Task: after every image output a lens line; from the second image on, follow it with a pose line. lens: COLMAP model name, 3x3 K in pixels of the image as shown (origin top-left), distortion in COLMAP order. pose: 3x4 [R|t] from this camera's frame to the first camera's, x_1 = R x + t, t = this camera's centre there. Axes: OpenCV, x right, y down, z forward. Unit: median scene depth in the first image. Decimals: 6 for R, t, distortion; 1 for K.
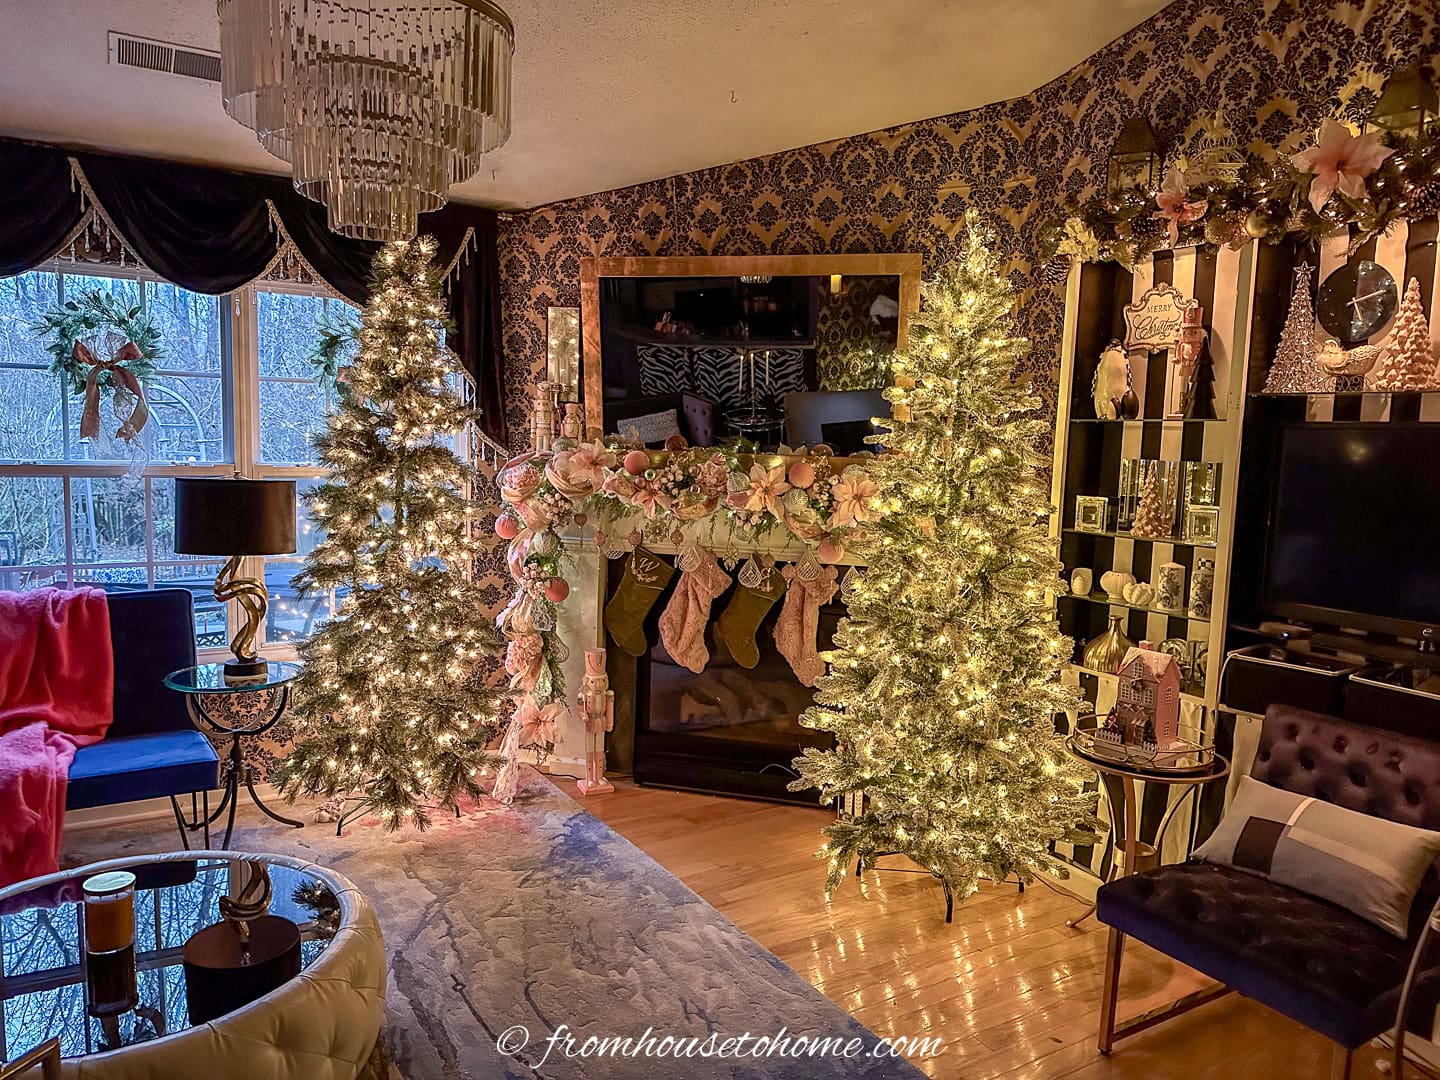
lens RADIAL K [[1037.2, 0, 736.7], [0, 1037.2, 541.2], [0, 0, 1]] dist [0.144680, -0.198915]
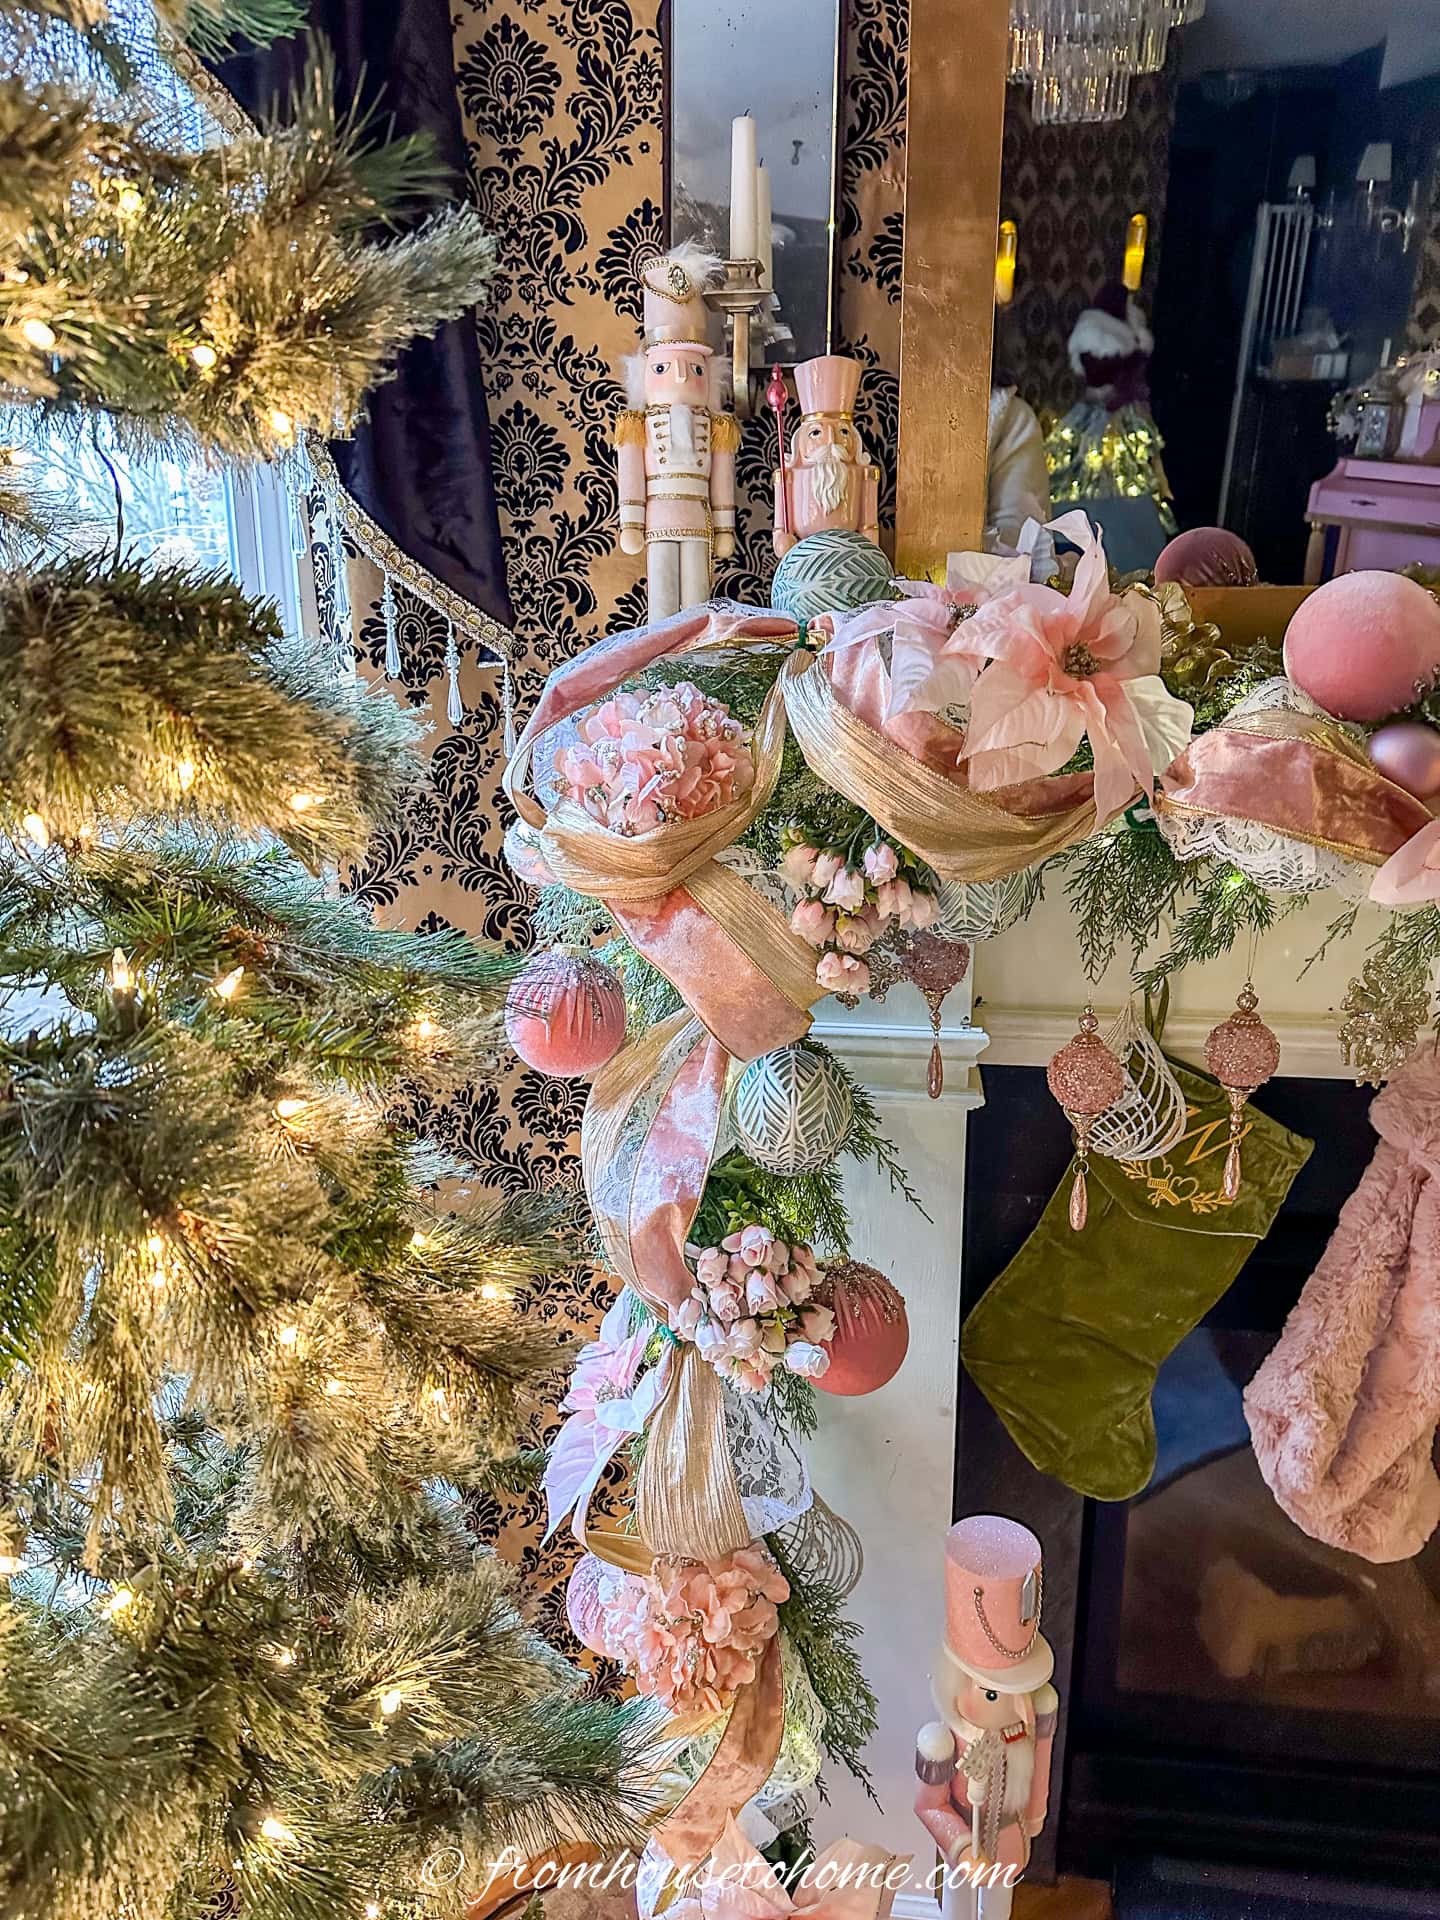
lens RADIAL K [[1383.0, 0, 720.0], [0, 1383.0, 960.0], [0, 0, 1]] dist [0.144680, -0.198915]
pose [[0.995486, -0.055702, 0.076848, -0.211868], [0.045556, 0.990730, 0.127980, -0.056790], [-0.083264, -0.123902, 0.988795, 0.745971]]
